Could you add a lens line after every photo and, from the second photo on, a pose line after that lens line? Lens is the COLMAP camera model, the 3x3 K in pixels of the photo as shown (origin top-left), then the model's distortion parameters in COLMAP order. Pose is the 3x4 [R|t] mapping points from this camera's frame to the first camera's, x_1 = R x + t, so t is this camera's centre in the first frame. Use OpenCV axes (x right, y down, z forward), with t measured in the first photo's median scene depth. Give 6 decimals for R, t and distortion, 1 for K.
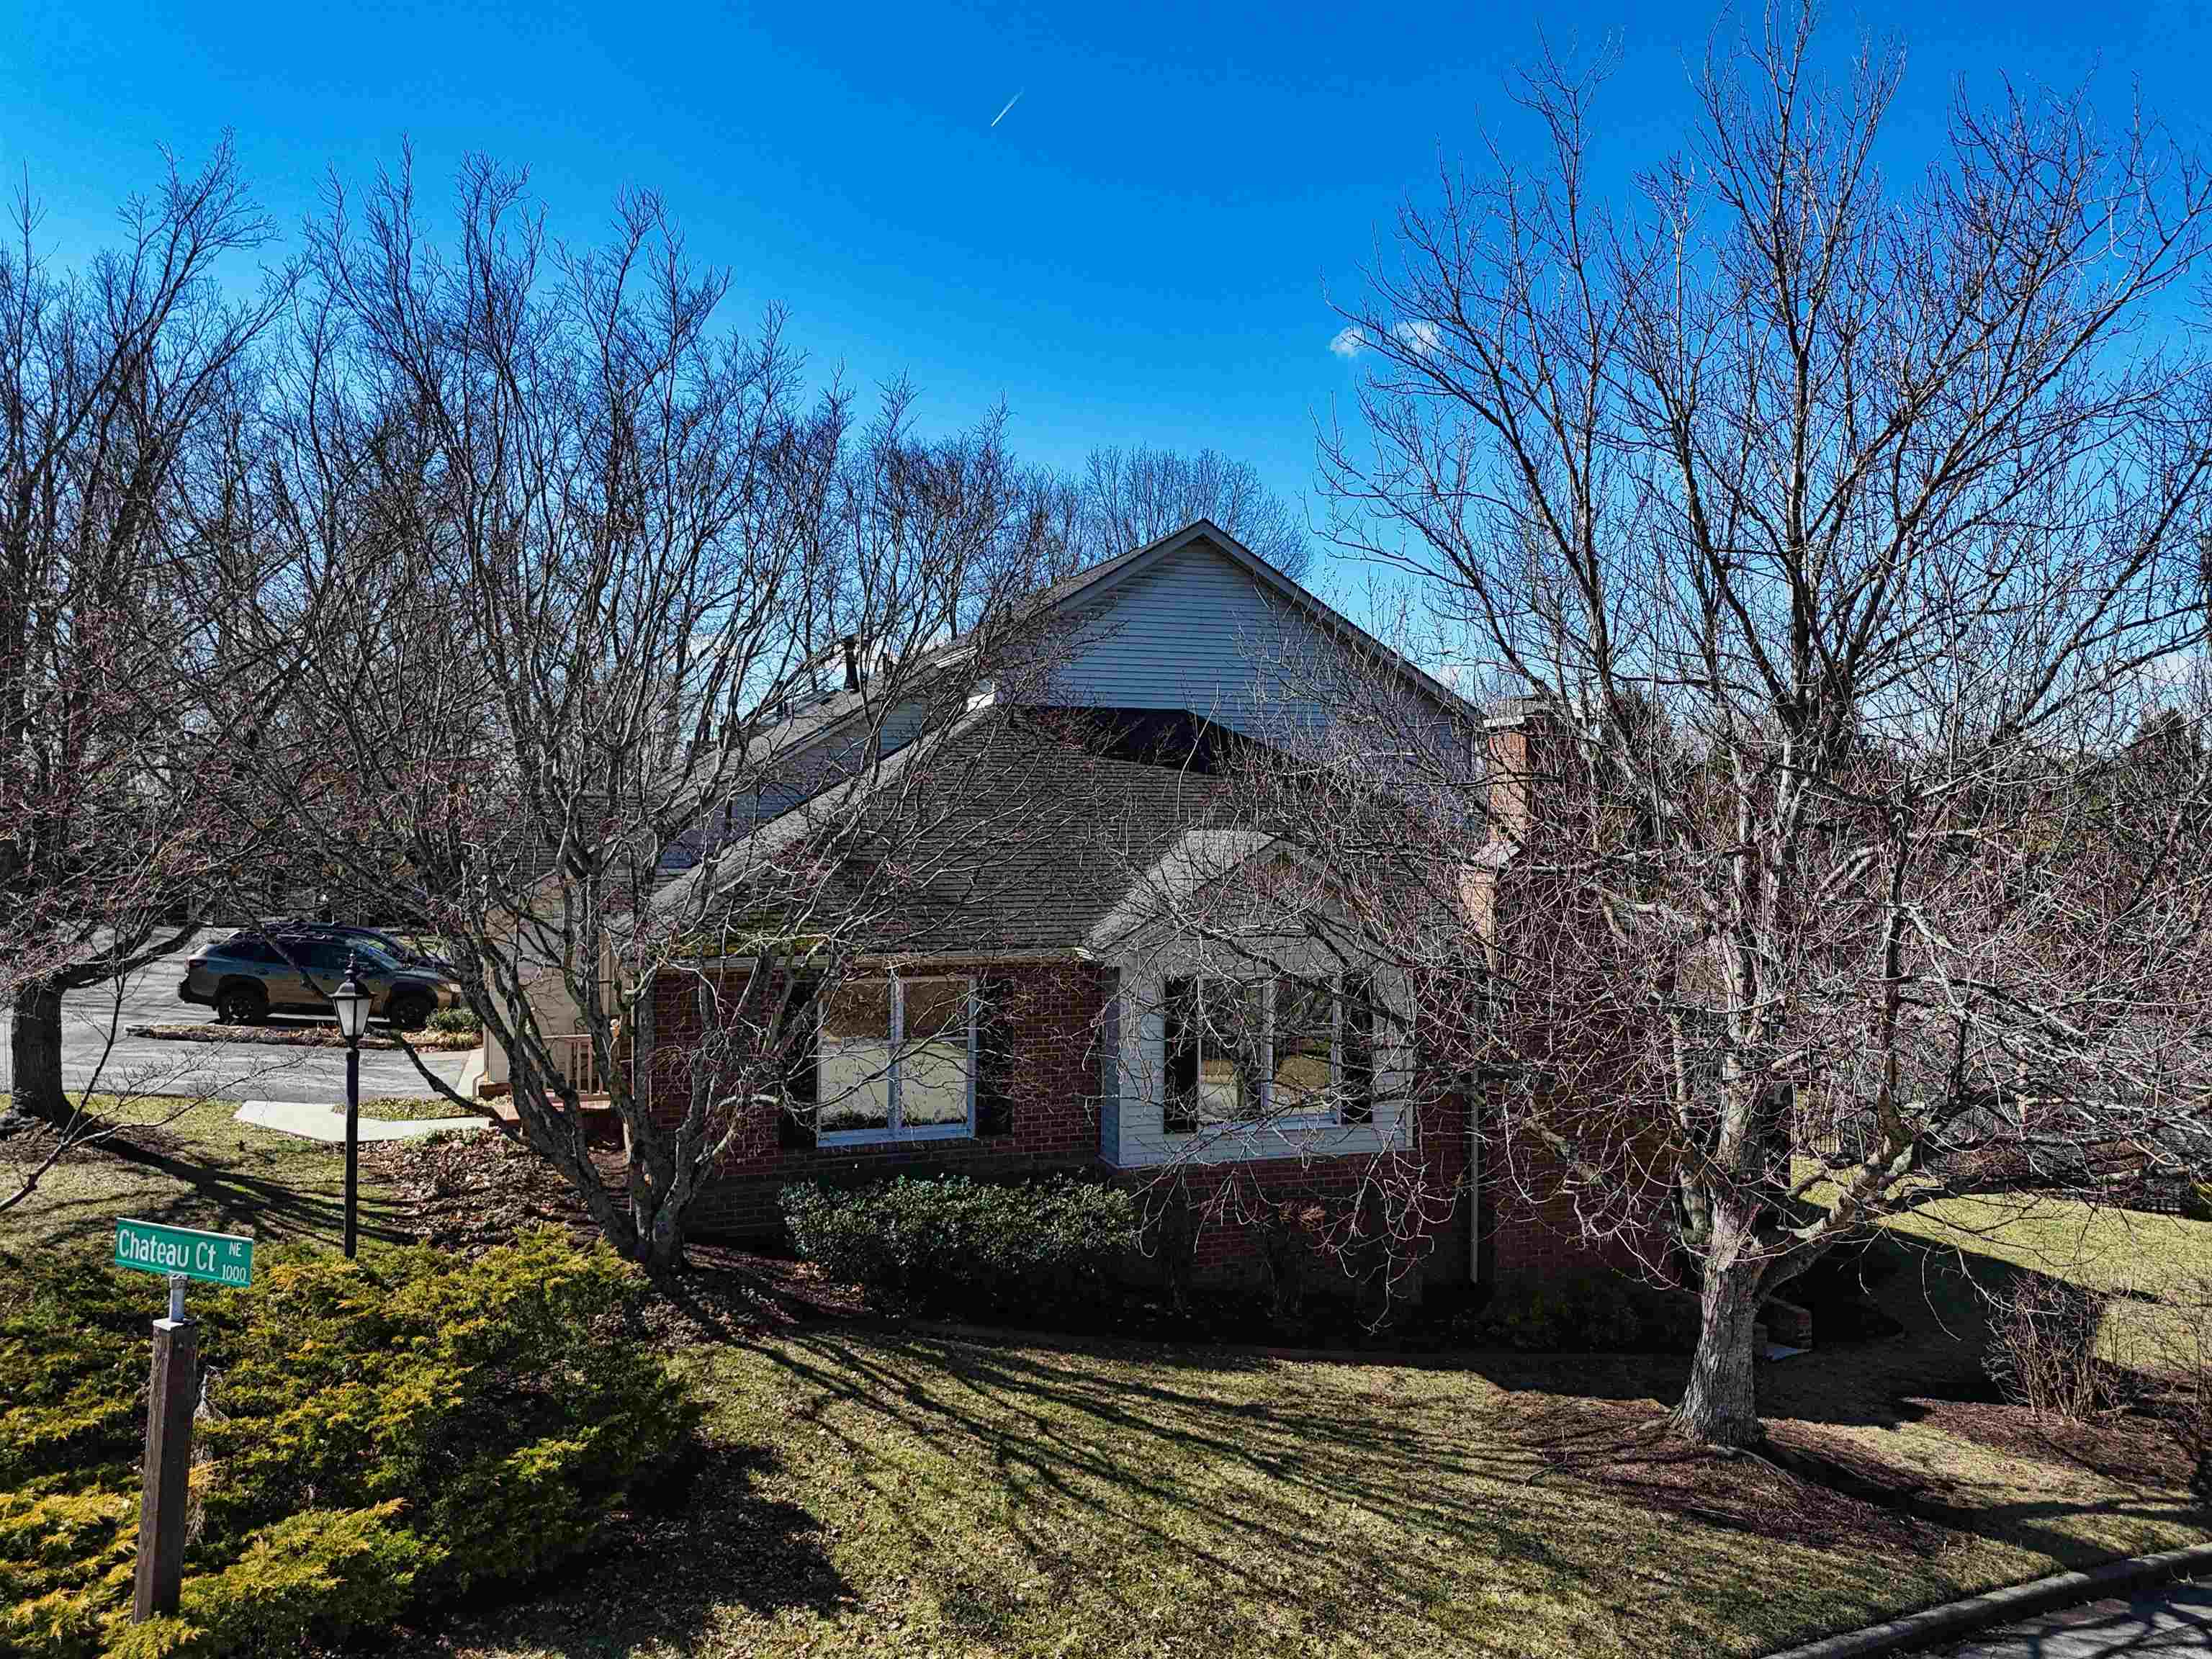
lens RADIAL K [[1626.8, 0, 1106.0], [0, 1626.8, 829.5], [0, 0, 1]] dist [0.067353, -0.057384]
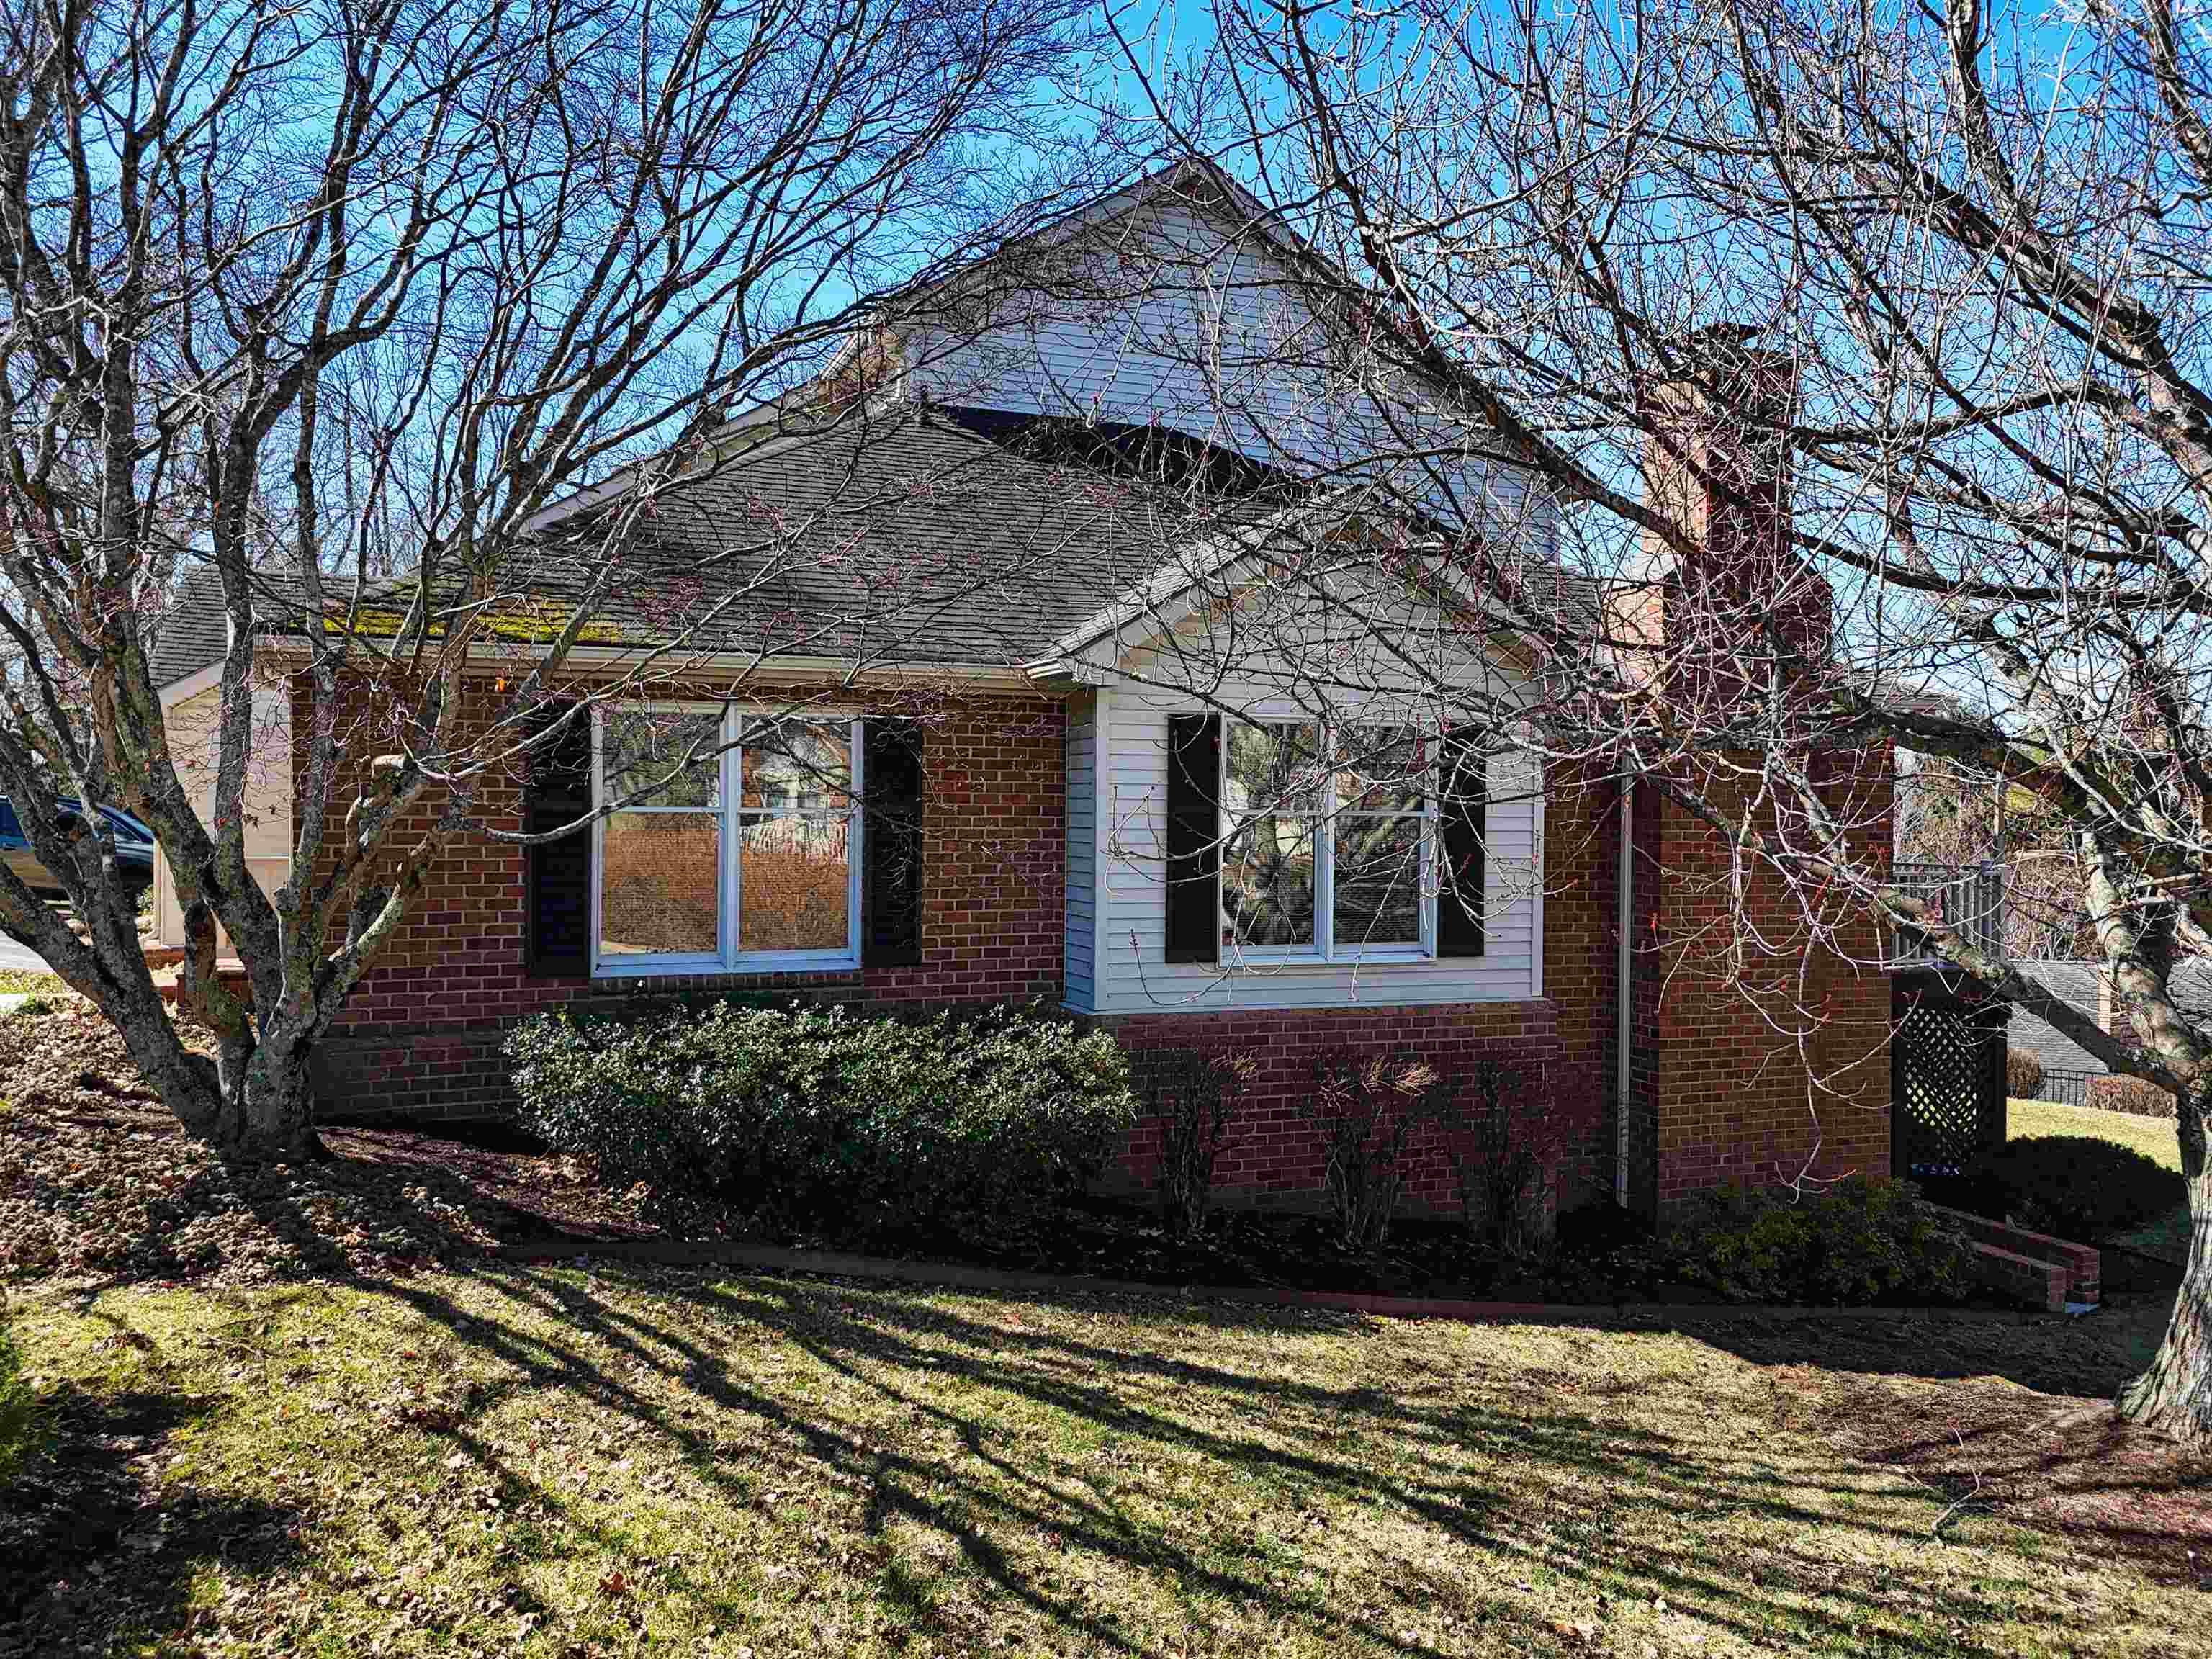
lens RADIAL K [[1626.8, 0, 1106.0], [0, 1626.8, 829.5], [0, 0, 1]] dist [0.067353, -0.057384]
pose [[0.999030, 0.002613, 0.043951, -0.019402], [-0.002593, 0.999997, -0.000499, 0.178387], [-0.043952, 0.000384, 0.999034, 0.496506]]
